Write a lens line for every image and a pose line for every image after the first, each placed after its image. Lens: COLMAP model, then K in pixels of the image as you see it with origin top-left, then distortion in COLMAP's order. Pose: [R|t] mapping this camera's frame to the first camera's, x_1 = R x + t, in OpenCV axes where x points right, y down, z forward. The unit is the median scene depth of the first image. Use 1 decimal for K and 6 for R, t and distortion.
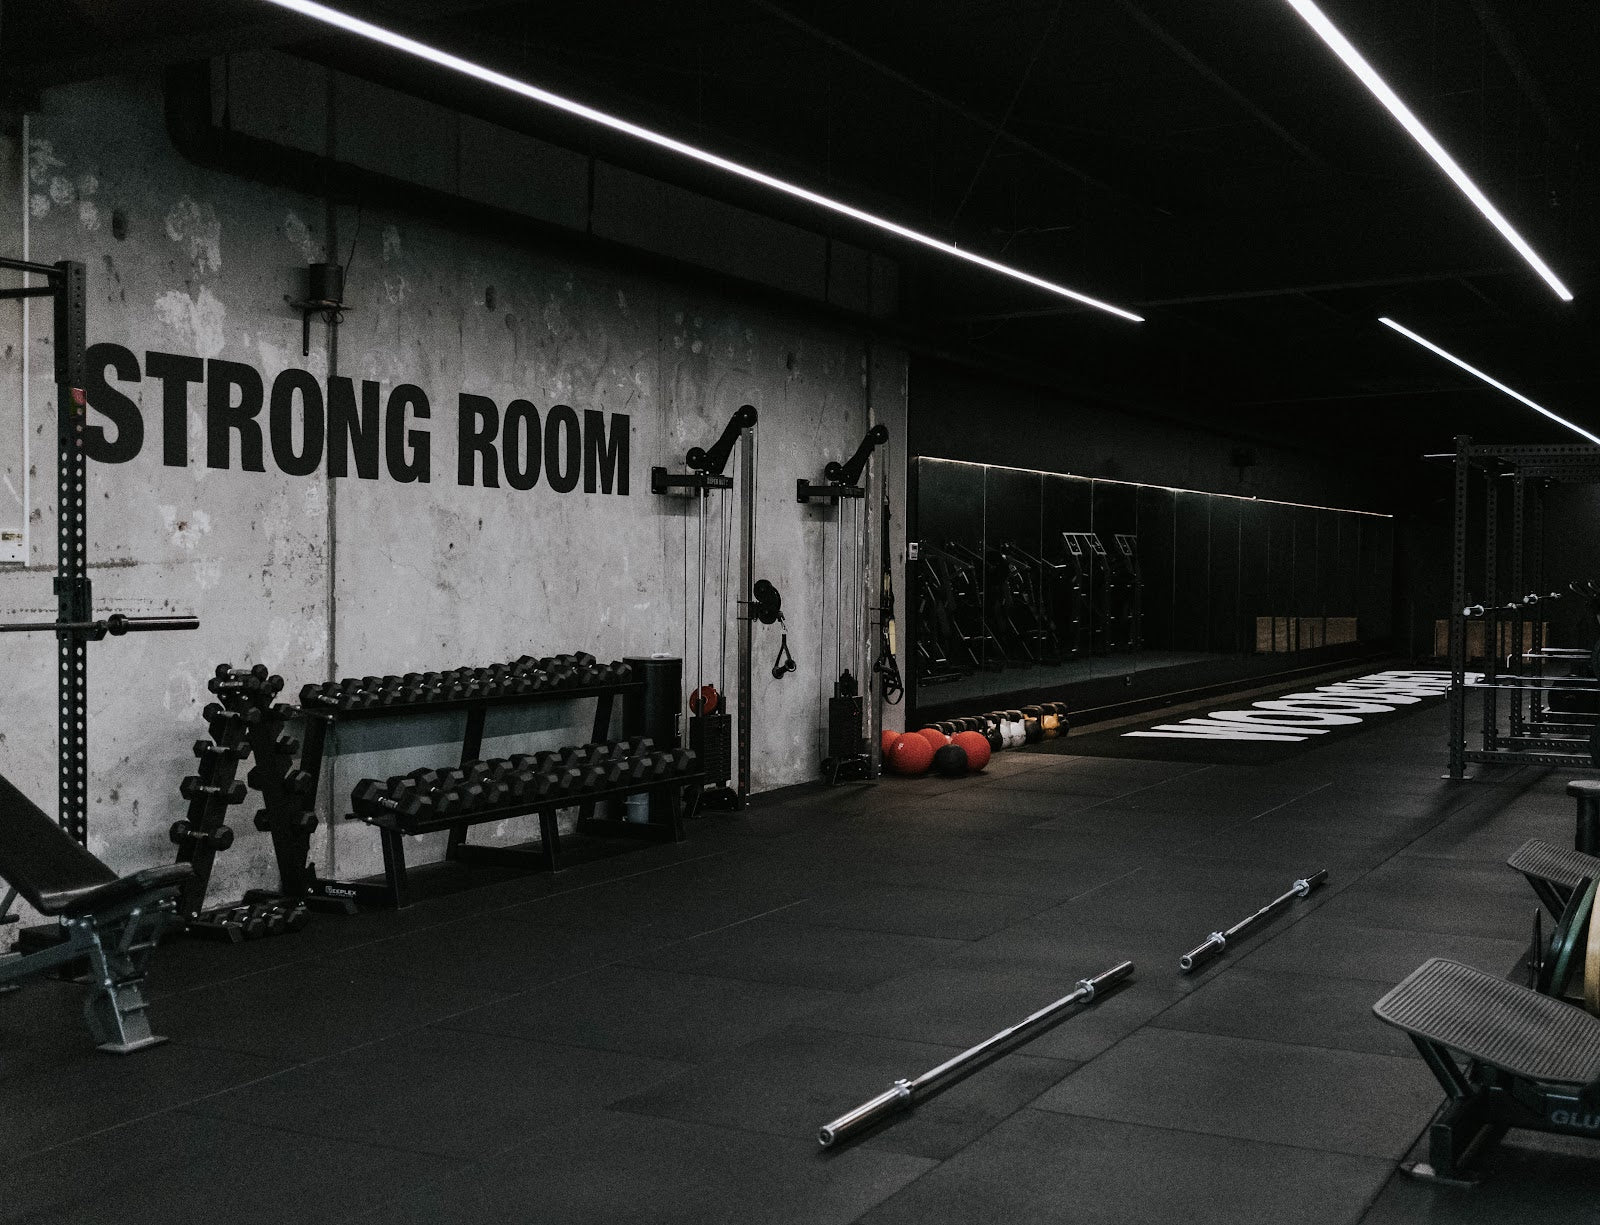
lens RADIAL K [[1906.9, 0, 799.9], [0, 1906.9, 607.1], [0, 0, 1]] dist [0.126987, 0.000000]
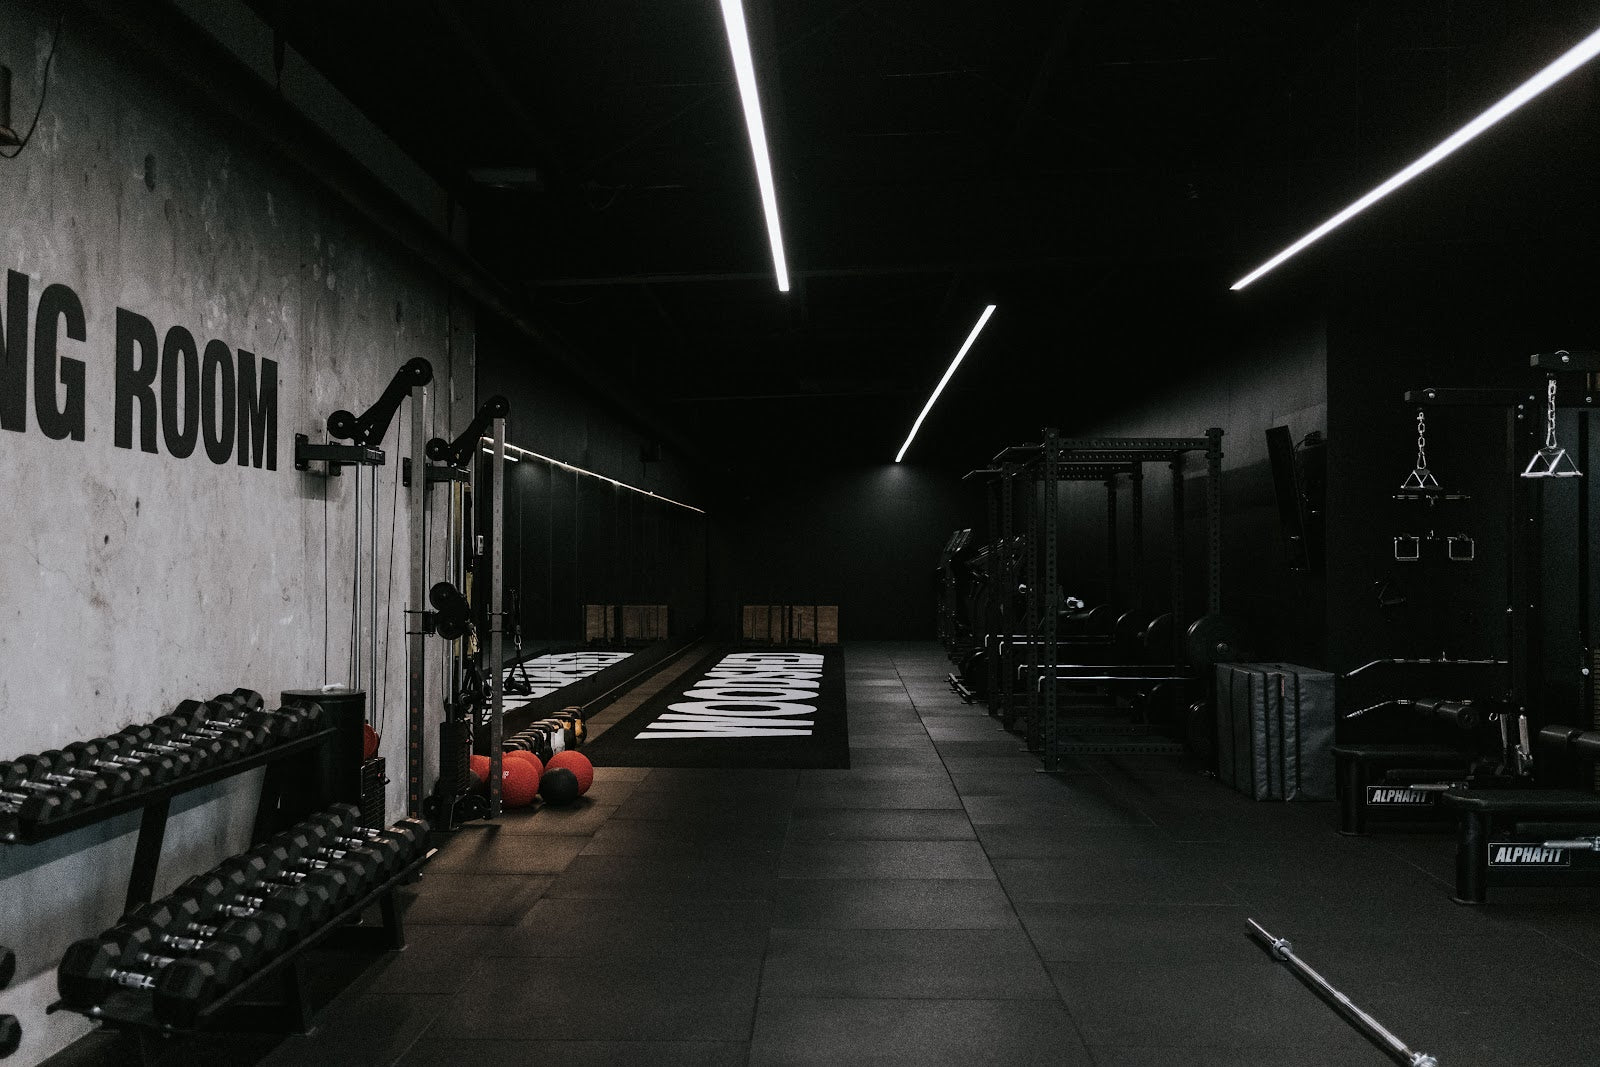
lens RADIAL K [[1658.7, 0, 800.6], [0, 1658.7, 539.3], [0, 0, 1]] dist [0.087138, 0.000000]
pose [[0.891029, 0.001734, 0.453944, -0.215397], [0.012448, 0.999523, -0.028251, -0.012013], [-0.453777, 0.030823, 0.890582, 0.355418]]
